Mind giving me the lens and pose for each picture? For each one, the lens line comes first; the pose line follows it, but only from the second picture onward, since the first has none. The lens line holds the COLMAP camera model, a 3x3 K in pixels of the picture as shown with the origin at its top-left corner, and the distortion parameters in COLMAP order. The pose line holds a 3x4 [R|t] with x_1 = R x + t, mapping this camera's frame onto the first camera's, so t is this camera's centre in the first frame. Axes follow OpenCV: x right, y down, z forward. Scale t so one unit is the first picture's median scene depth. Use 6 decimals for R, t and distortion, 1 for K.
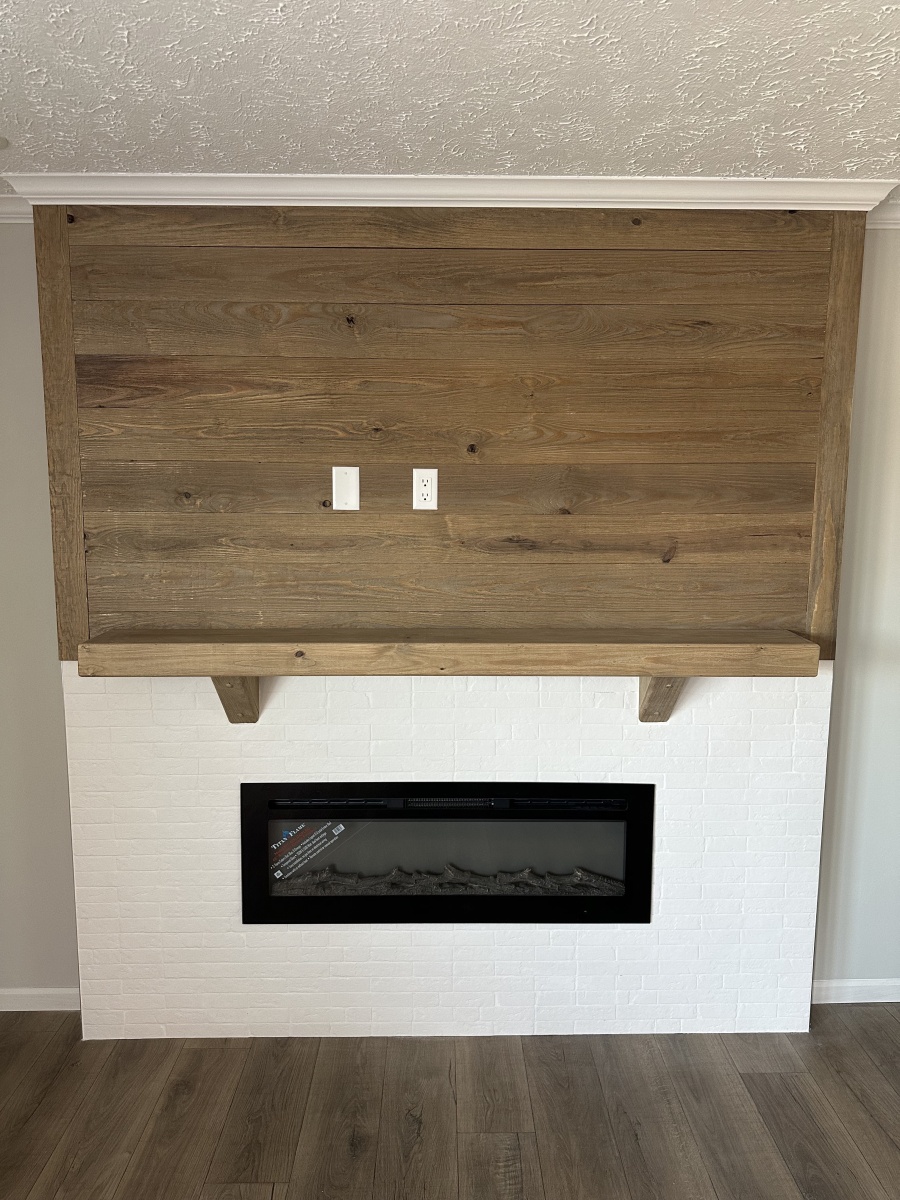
lens RADIAL K [[819.2, 0, 450.0], [0, 819.2, 600.0], [0, 0, 1]] dist [0.059614, -0.001302]
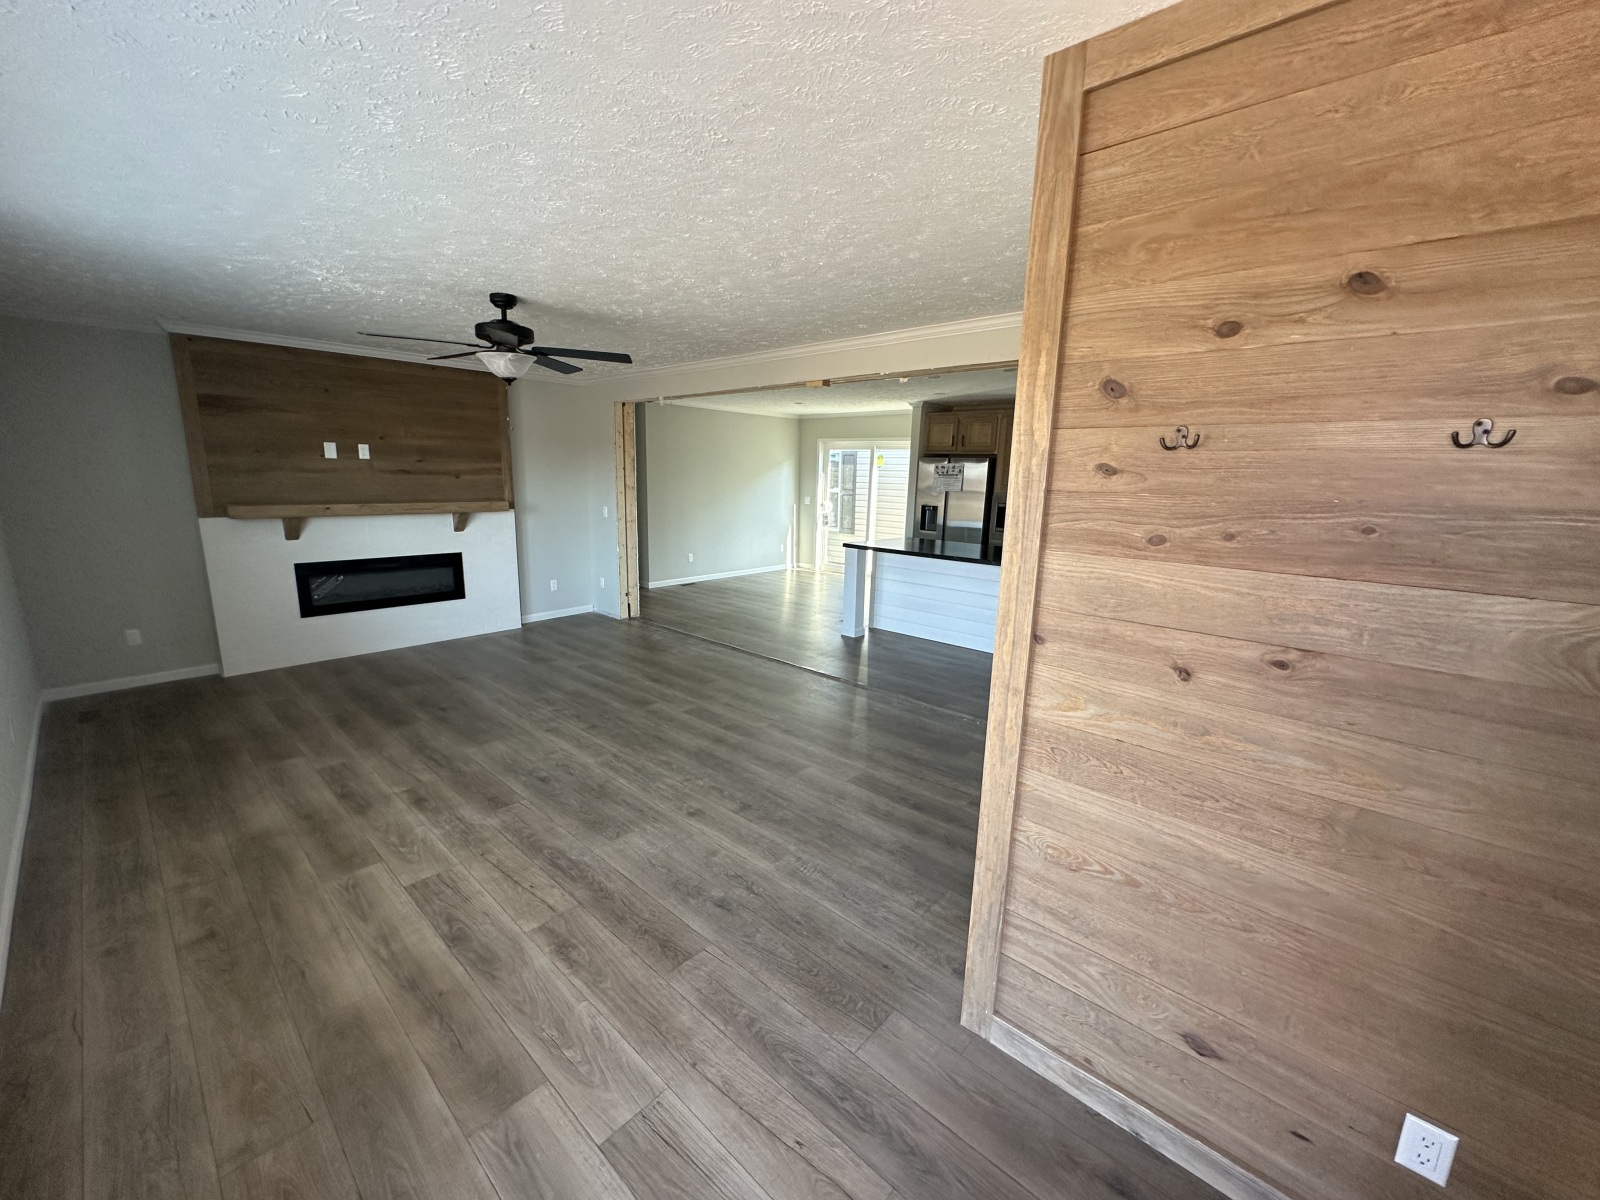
lens RADIAL K [[628.1, 0, 803.6], [0, 628.1, 594.7], [0, 0, 1]] dist [0.000896, 0.000029]
pose [[0.666096, -0.132077, 0.734079, -0.672449], [0.075813, 0.991088, 0.109526, 0.231213], [-0.742003, -0.017303, 0.670173, -1.587317]]
